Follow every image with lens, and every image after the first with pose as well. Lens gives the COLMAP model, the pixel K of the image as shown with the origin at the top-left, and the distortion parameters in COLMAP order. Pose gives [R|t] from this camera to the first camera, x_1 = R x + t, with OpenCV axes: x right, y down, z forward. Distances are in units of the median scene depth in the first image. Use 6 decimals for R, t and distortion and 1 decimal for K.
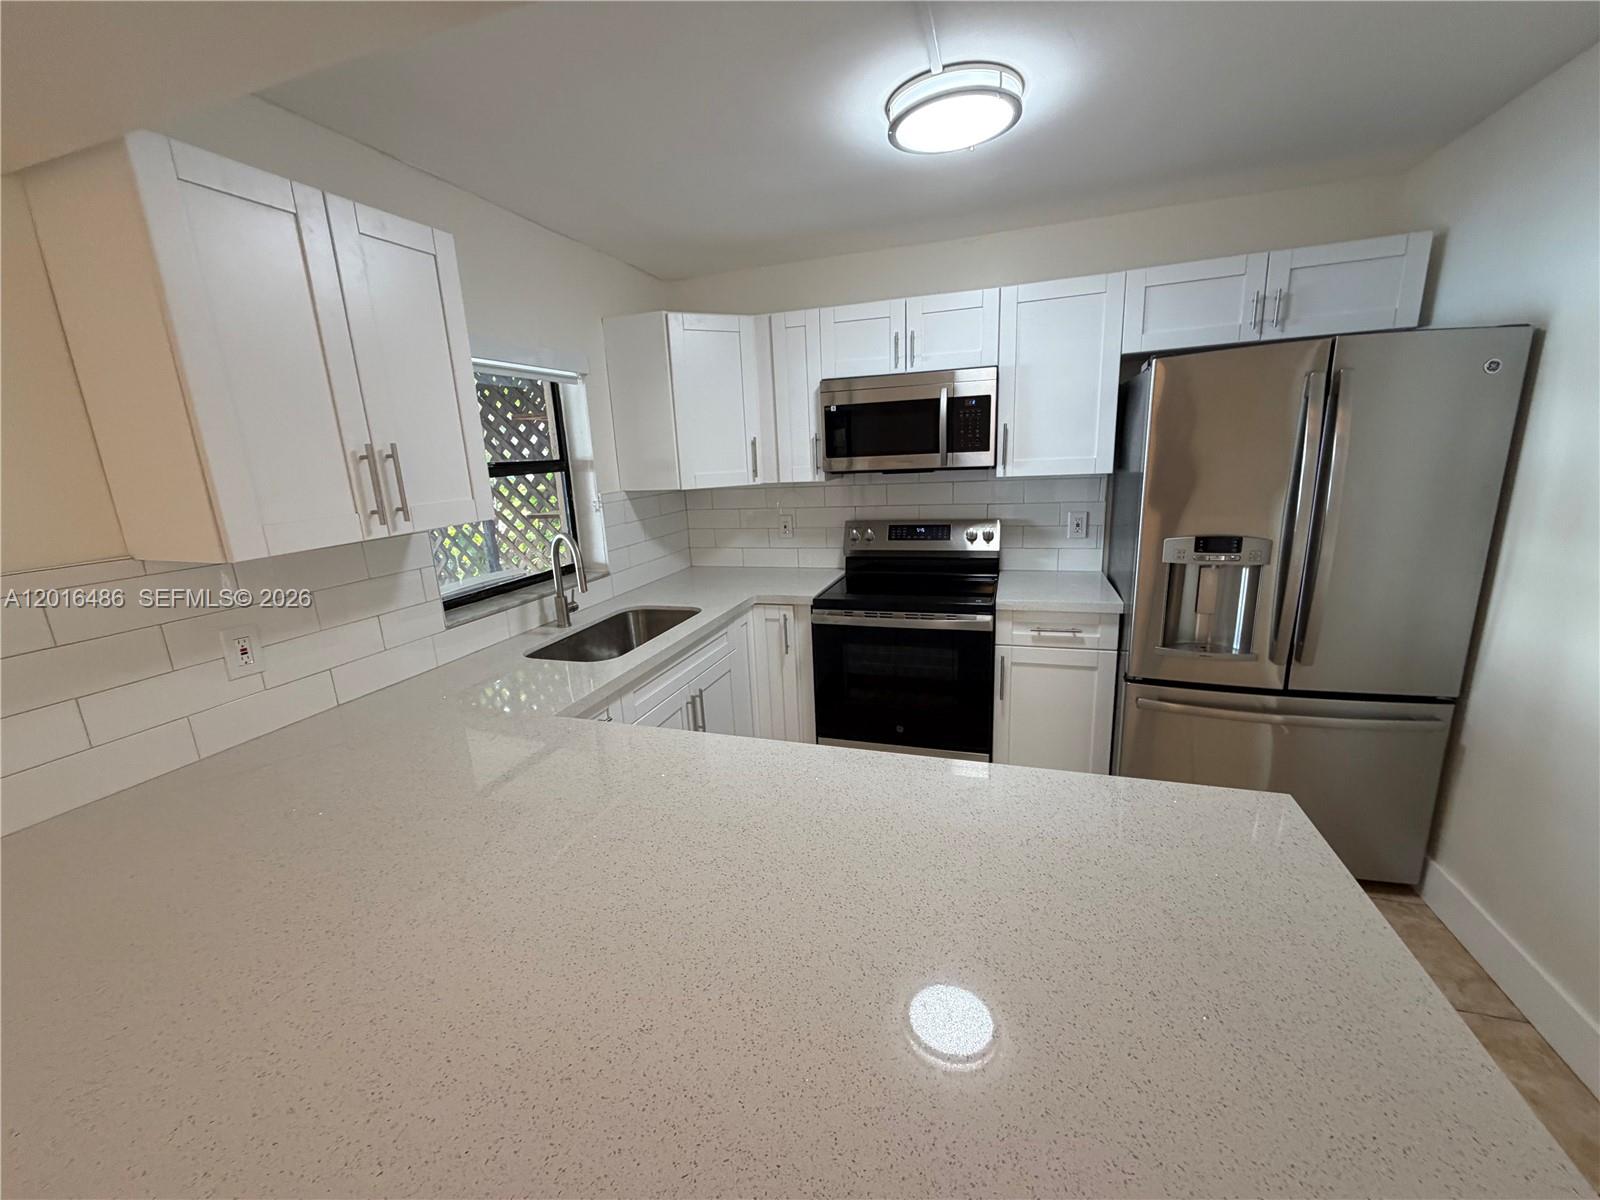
lens RADIAL K [[638.4, 0, 792.9], [0, 638.4, 602.3], [0, 0, 1]] dist [-0.000255, 0.000613]
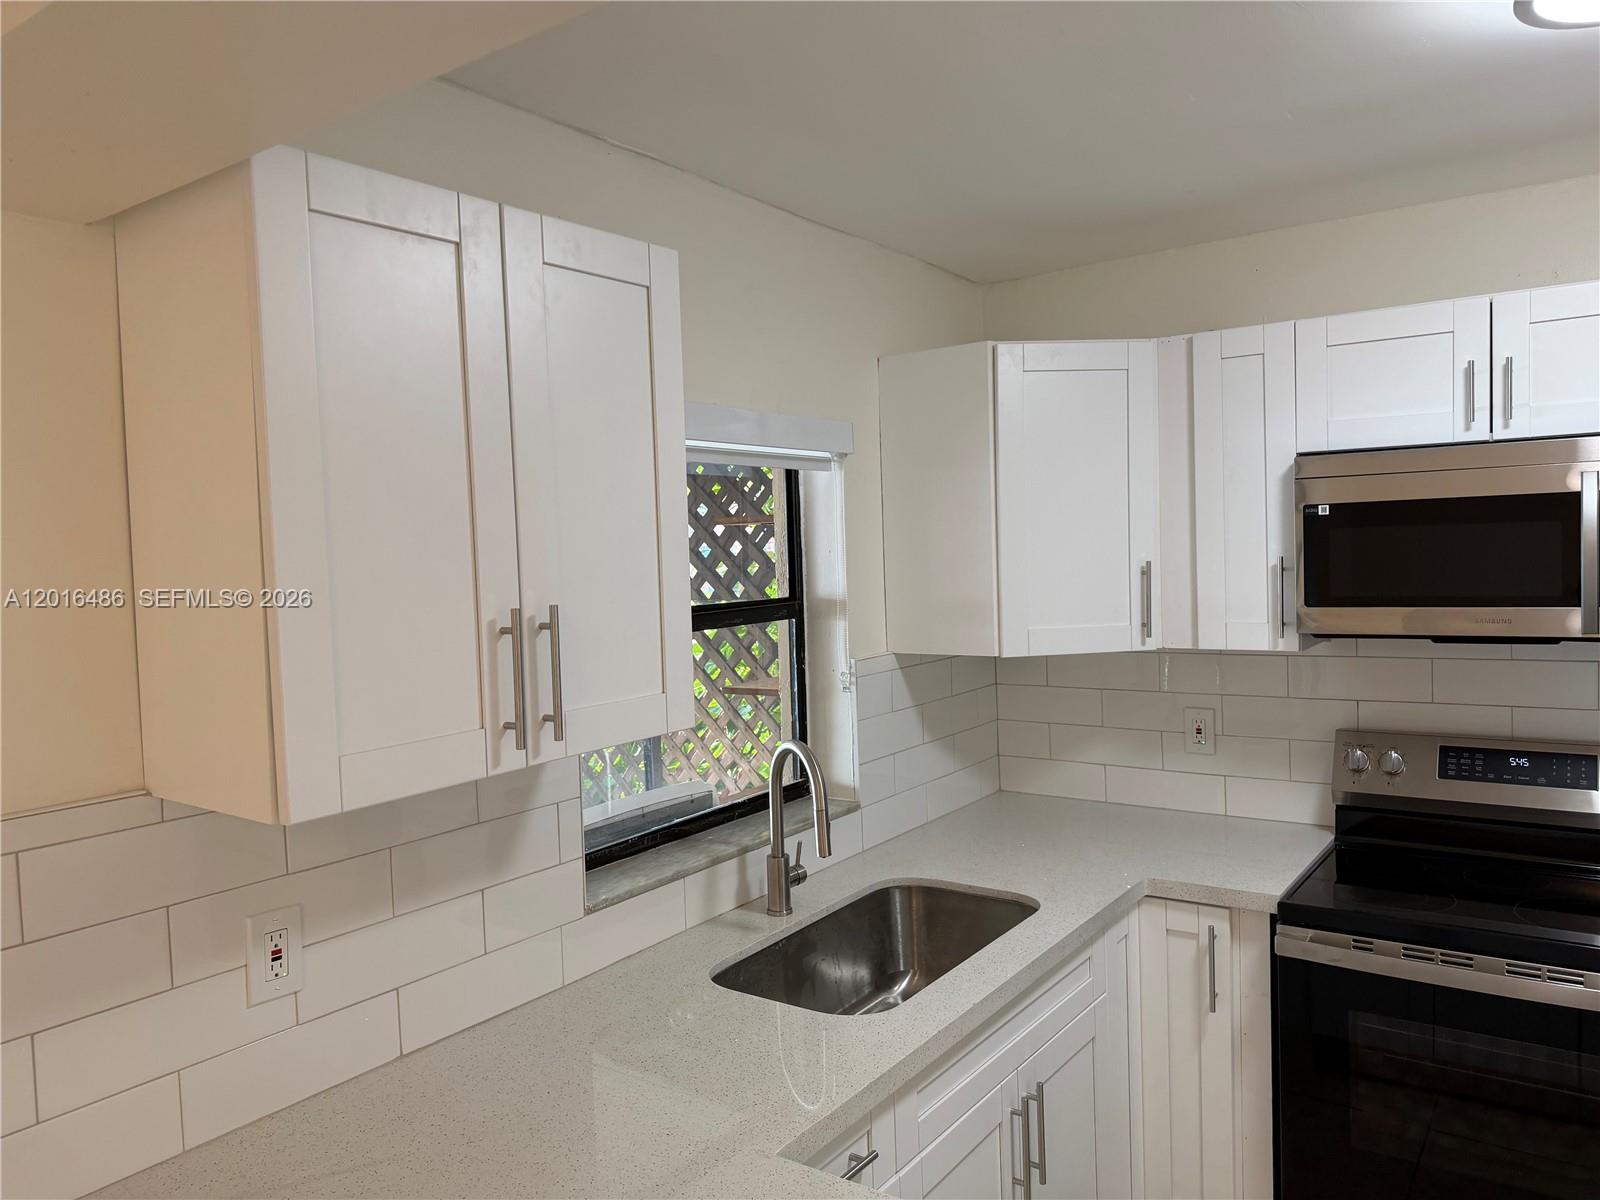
lens RADIAL K [[1122.3, 0, 787.3], [0, 1122.3, 604.3], [0, 0, 1]] dist [0.072424, -0.089494]
pose [[0.954138, 0.027250, -0.298123, -0.075591], [-0.078804, 0.983589, -0.162305, -0.060898], [0.288808, 0.178354, 0.940627, 0.068764]]
